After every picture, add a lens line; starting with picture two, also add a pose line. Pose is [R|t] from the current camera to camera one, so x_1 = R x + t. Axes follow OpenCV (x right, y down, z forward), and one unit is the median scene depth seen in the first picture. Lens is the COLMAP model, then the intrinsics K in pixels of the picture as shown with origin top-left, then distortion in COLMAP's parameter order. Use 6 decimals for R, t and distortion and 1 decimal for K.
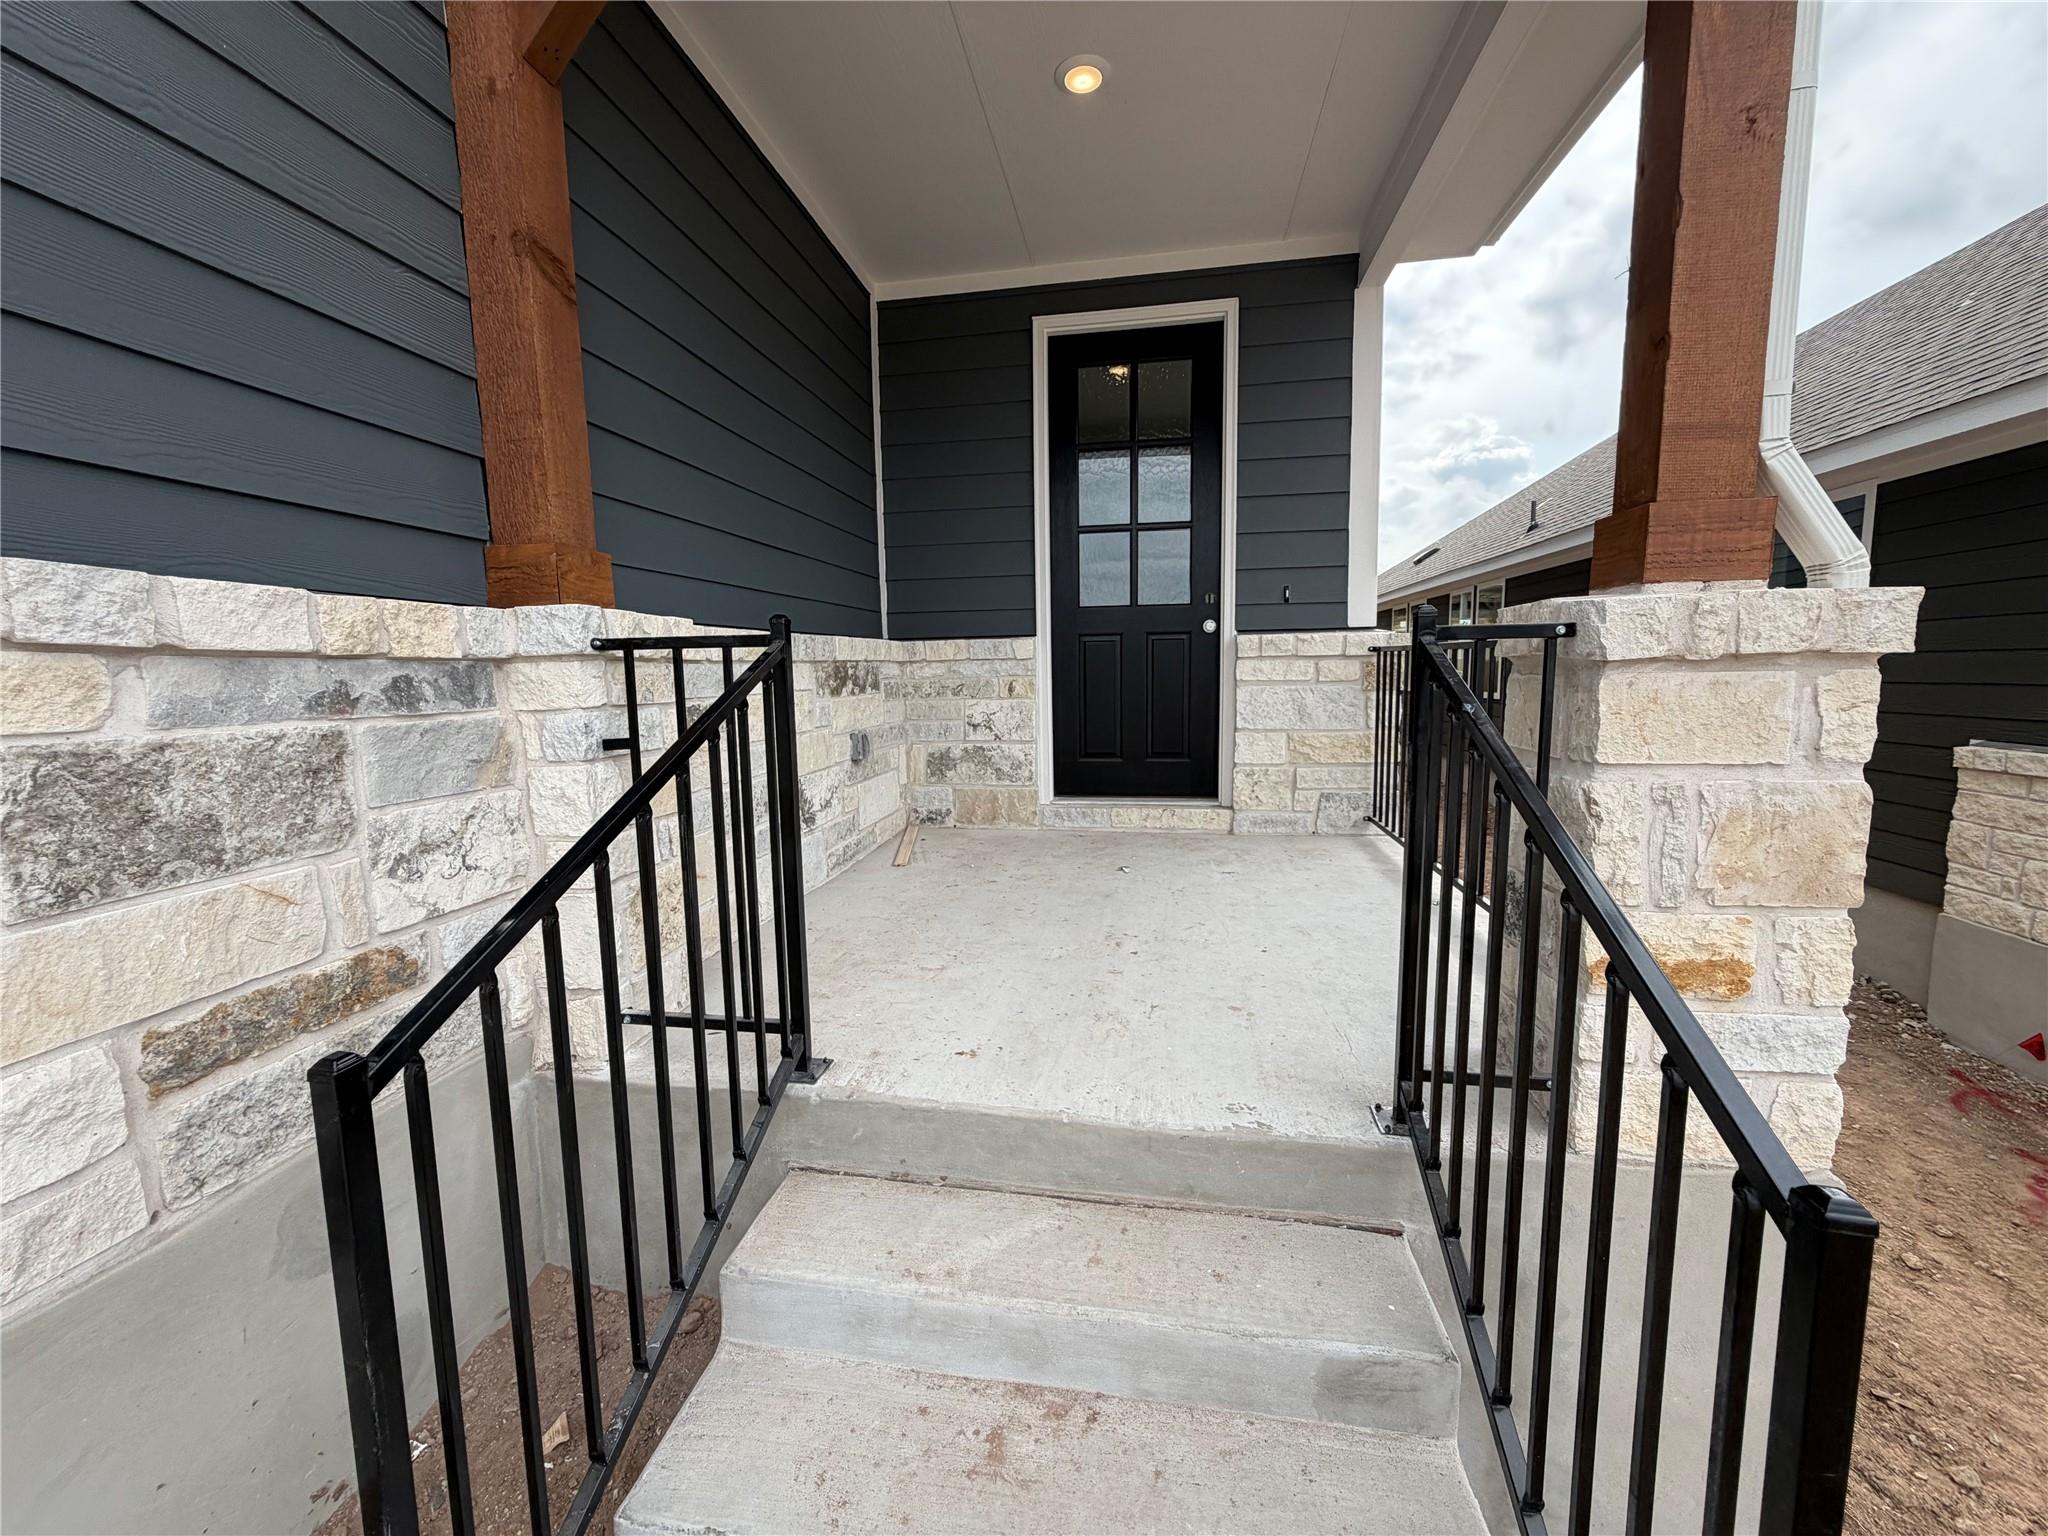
lens RADIAL K [[816.1, 0, 1008.9], [0, 816.1, 764.3], [0, 0, 1]] dist [0.000238, 0.000001]
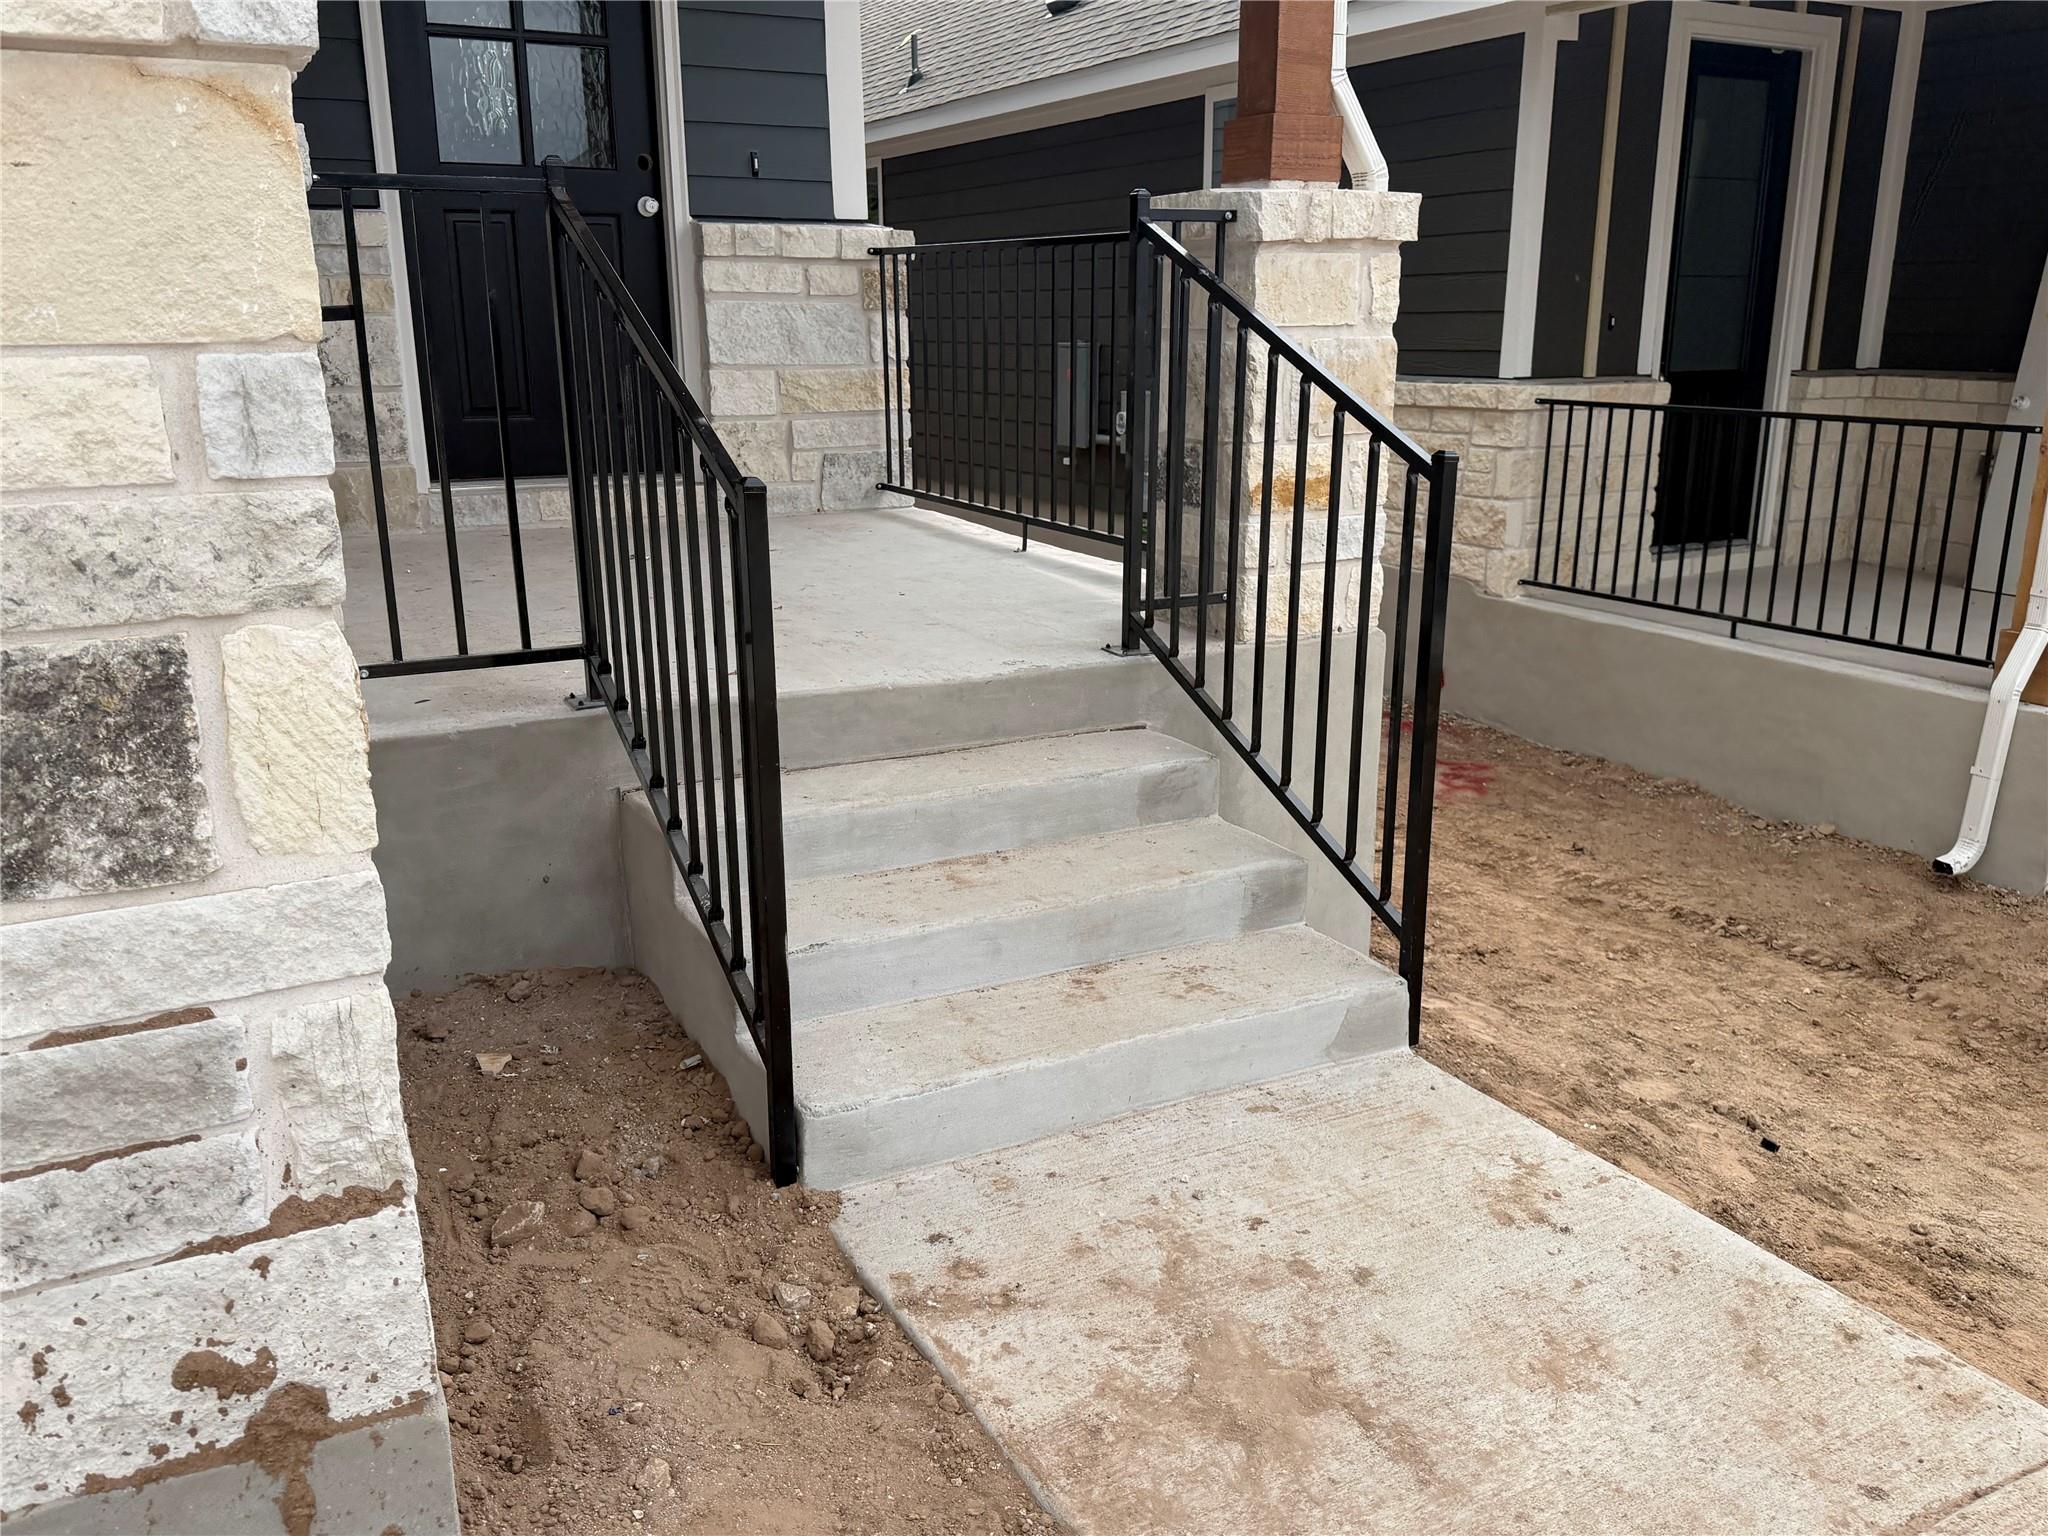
lens RADIAL K [[1658.0, 0, 996.2], [0, 1658.0, 812.9], [0, 0, 1]] dist [0.042970, -0.024914]
pose [[0.785457, -0.164702, 0.596599, -0.456345], [0.062397, 0.980103, 0.188426, 0.081662], [-0.615763, -0.110774, 0.780106, -0.311940]]
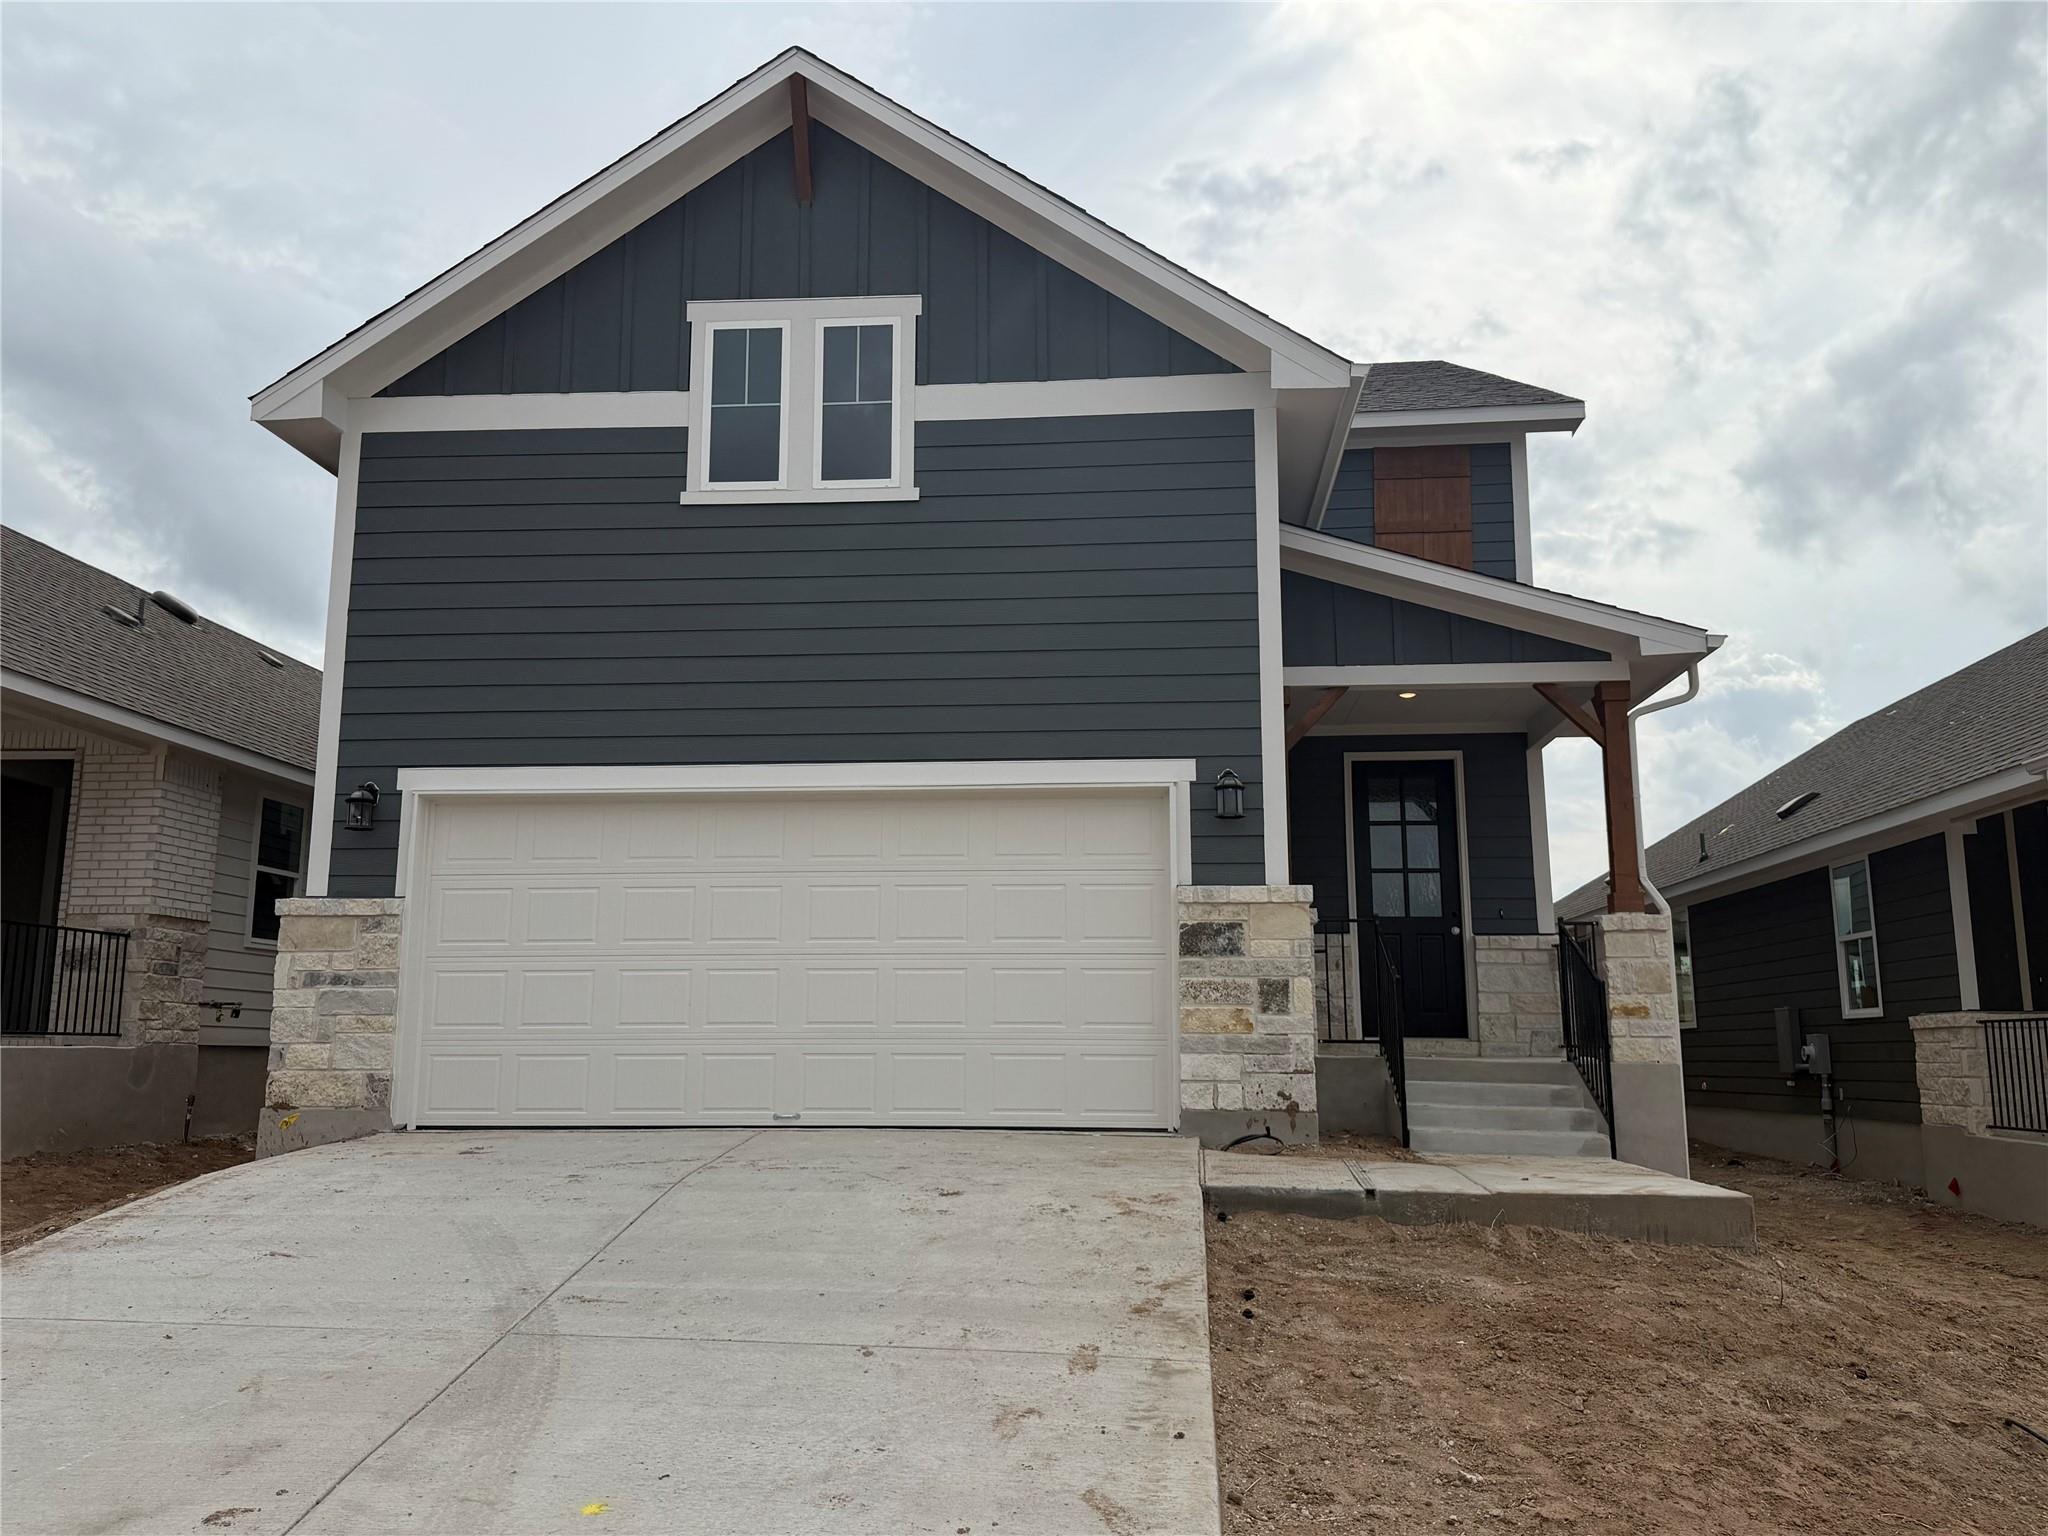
lens RADIAL K [[1658.0, 0, 962.1], [0, 1658.0, 731.3], [0, 0, 1]] dist [0.042970, -0.024914]
pose [[0.997481, 0.035425, 0.061450, -1.042183], [-0.015187, 0.952923, -0.302832, 0.516749], [-0.069285, 0.301136, 0.951061, -2.419309]]
